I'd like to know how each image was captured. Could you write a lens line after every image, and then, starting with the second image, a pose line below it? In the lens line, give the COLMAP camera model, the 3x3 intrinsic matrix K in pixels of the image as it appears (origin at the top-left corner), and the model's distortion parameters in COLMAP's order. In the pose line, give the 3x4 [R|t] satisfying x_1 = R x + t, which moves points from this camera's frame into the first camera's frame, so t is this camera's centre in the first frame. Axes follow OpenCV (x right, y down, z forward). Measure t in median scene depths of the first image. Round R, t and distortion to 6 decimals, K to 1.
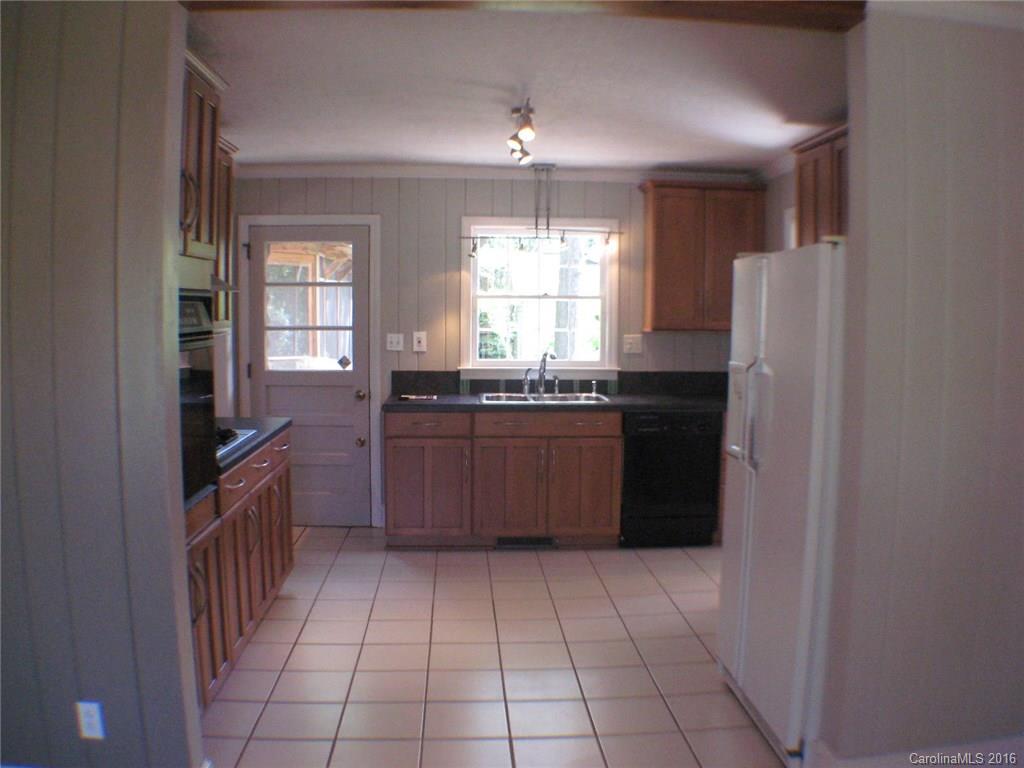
lens RADIAL K [[878.6, 0, 512.0], [0, 878.6, 384.0], [0, 0, 1]] dist [-0.211292, 0.006939]
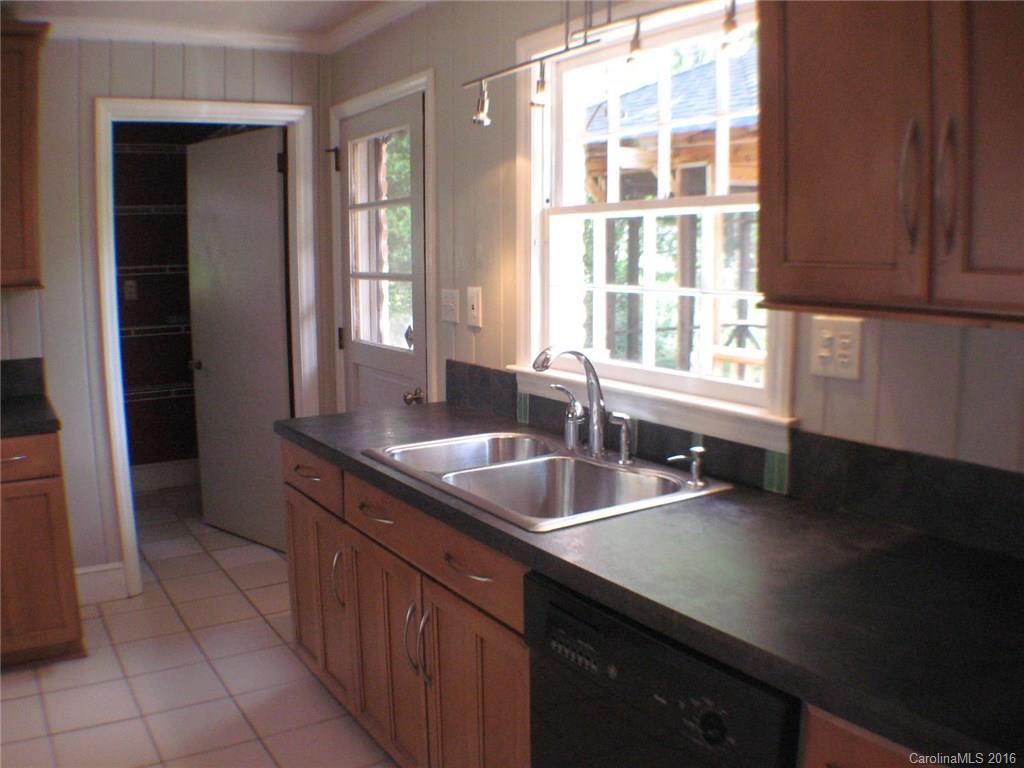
lens RADIAL K [[878.6, 0, 512.0], [0, 878.6, 384.0], [0, 0, 1]] dist [-0.211292, 0.006939]
pose [[0.484767, 0.119424, -0.866452, 0.350374], [-0.067118, 0.992793, 0.099286, -0.056168], [0.872064, 0.010024, 0.489289, 0.781960]]
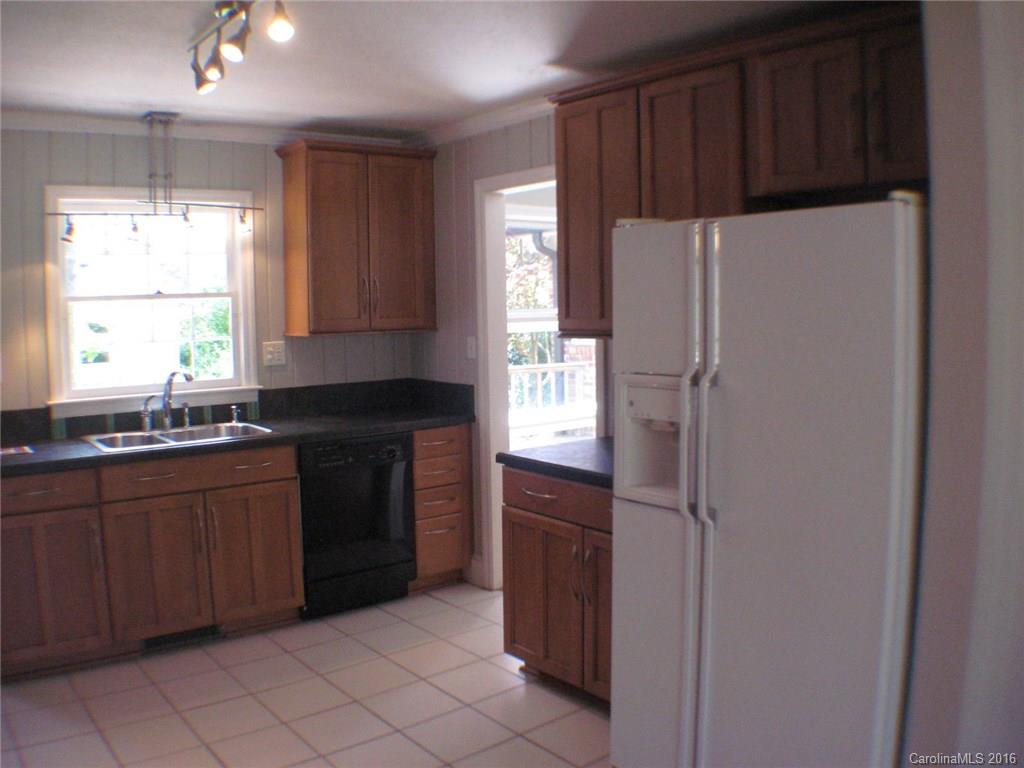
lens RADIAL K [[878.6, 0, 512.0], [0, 878.6, 384.0], [0, 0, 1]] dist [-0.211292, 0.006939]
pose [[0.819376, -0.072676, 0.568631, -0.129748], [0.071882, 0.997128, 0.023862, -0.022364], [-0.568732, 0.021322, 0.822247, 0.260723]]
